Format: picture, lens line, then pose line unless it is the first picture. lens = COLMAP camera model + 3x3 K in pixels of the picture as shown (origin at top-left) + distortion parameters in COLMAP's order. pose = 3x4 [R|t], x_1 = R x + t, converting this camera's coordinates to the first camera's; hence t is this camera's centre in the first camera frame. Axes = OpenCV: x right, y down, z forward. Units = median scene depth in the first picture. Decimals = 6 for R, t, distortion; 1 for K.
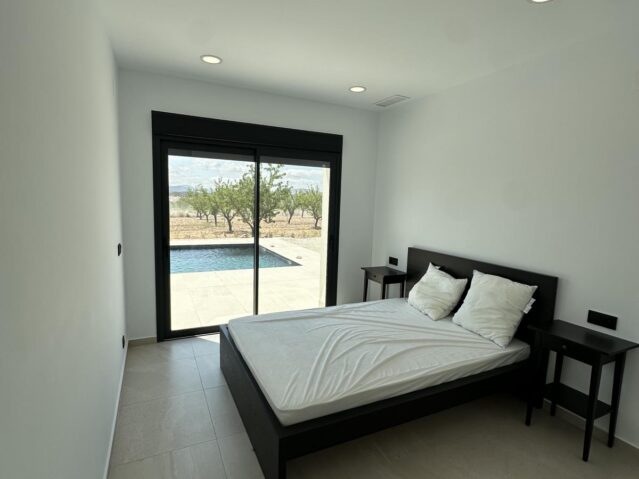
lens RADIAL K [[340.9, 0, 319.5], [0, 340.9, 239.5], [0, 0, 1]] dist [-0.003790, -0.000569]
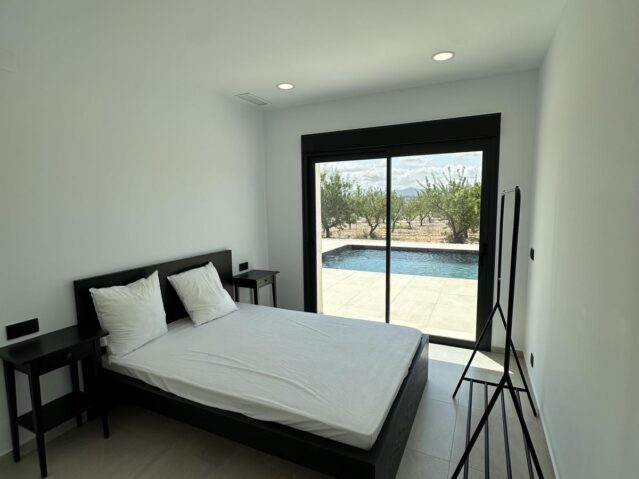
lens RADIAL K [[354.0, 0, 318.8], [0, 354.0, 223.5], [0, 0, 1]] dist [0.052990, 0.000239]
pose [[0.625319, 0.022827, -0.780035, 0.462202], [-0.067136, 0.997440, -0.024631, -0.016830], [0.777476, 0.067771, 0.625251, 0.216035]]
